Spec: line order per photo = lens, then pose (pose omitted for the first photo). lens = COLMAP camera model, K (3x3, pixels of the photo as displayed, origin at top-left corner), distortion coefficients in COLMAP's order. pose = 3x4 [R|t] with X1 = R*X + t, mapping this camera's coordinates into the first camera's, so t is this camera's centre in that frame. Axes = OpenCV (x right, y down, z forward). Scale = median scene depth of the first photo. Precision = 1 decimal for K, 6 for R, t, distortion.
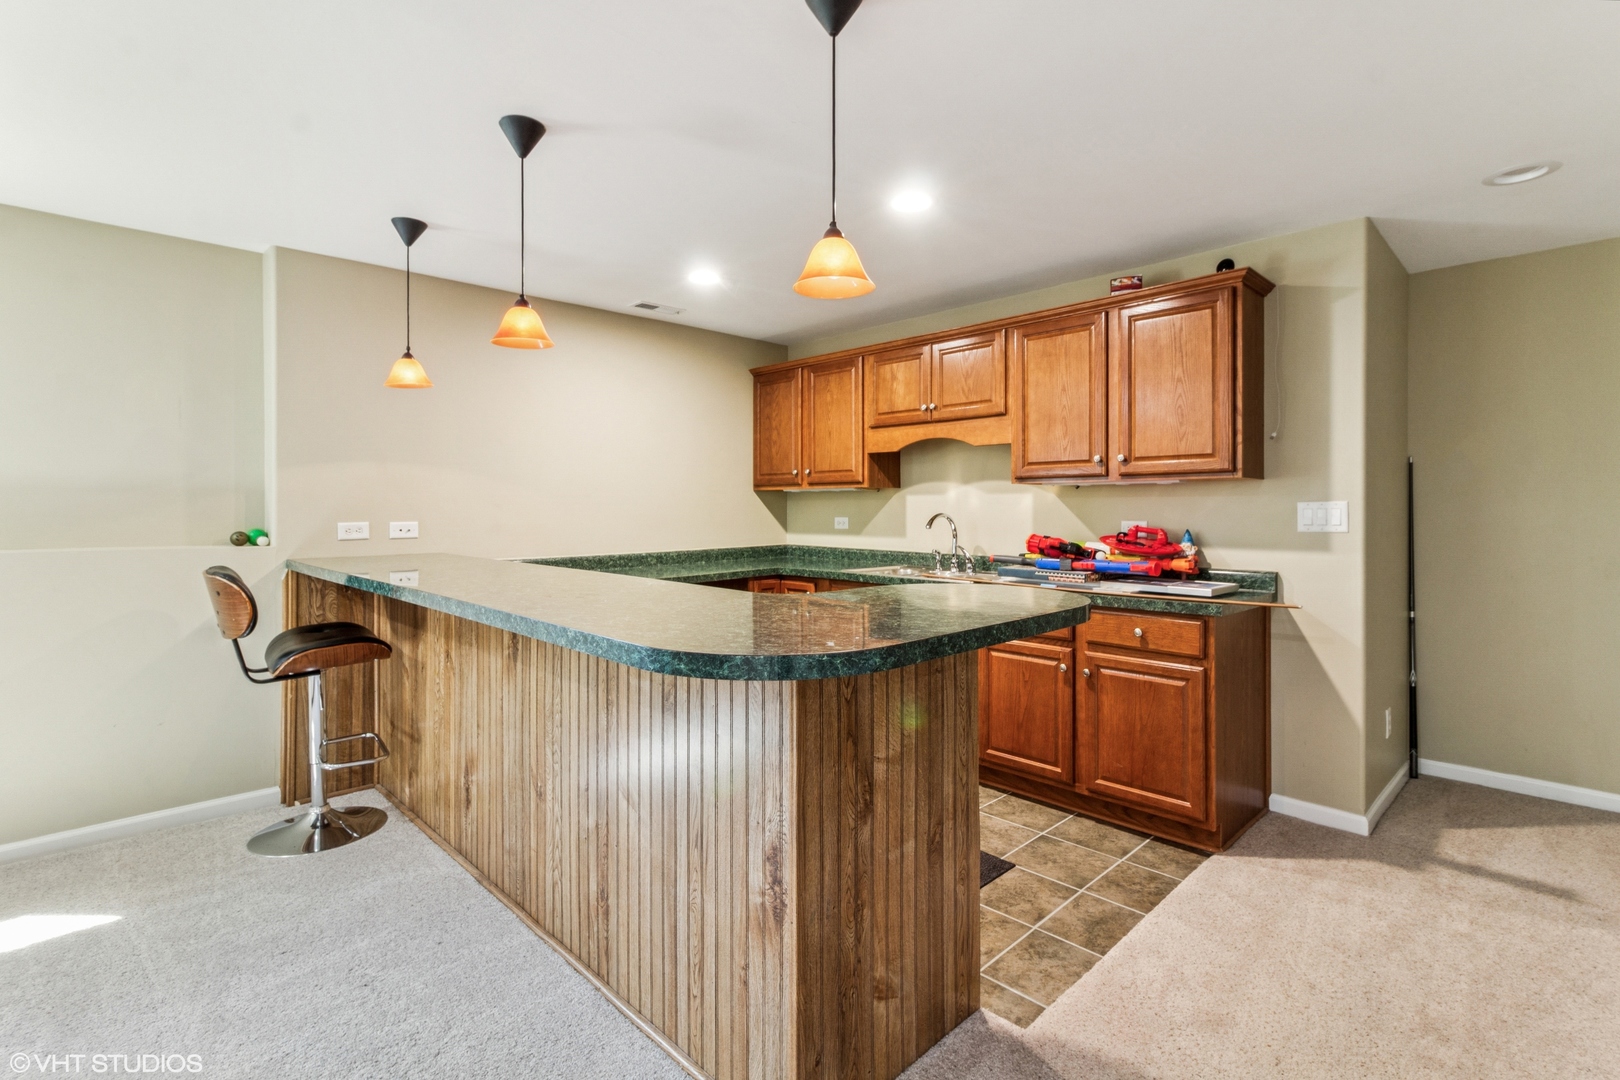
lens RADIAL K [[764.5, 0, 802.7], [0, 764.5, 503.8], [0, 0, 1]] dist [0.000272, 0.000065]
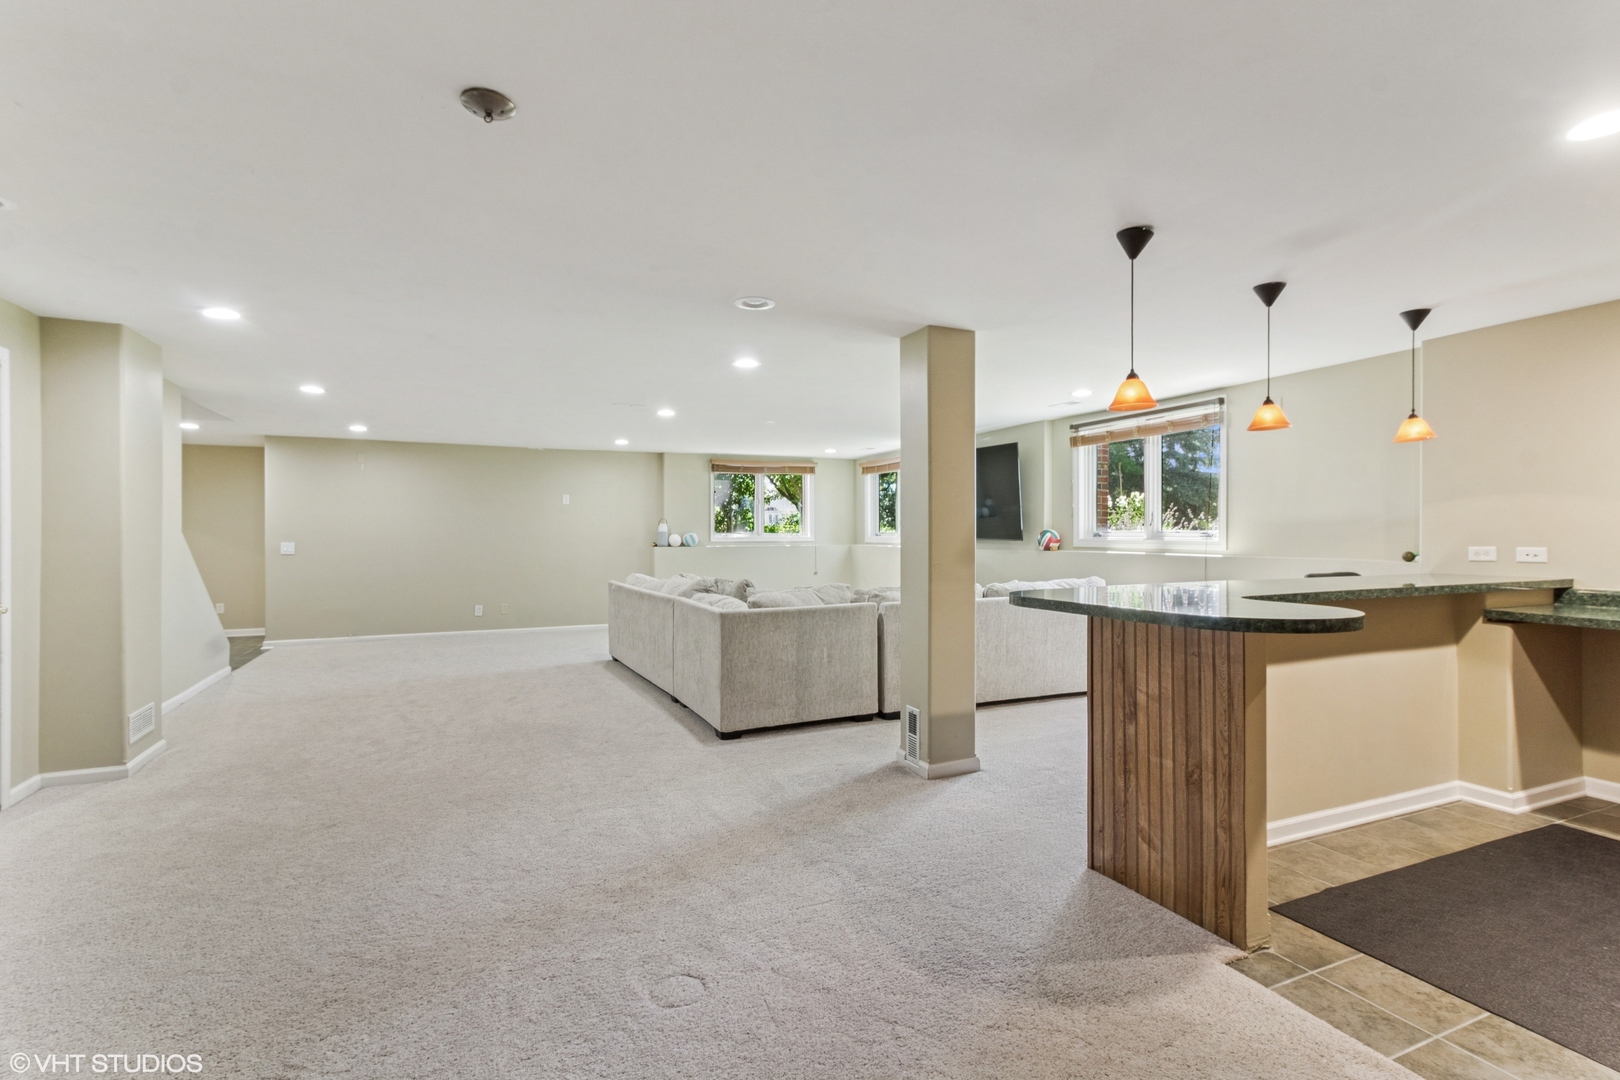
lens RADIAL K [[764.5, 0, 802.7], [0, 764.5, 503.8], [0, 0, 1]] dist [0.000272, 0.000065]
pose [[-0.360704, -0.035479, -0.932005, 1.764389], [0.006130, 0.999164, -0.040408, -0.001685], [0.932660, -0.020289, -0.360185, 0.862932]]
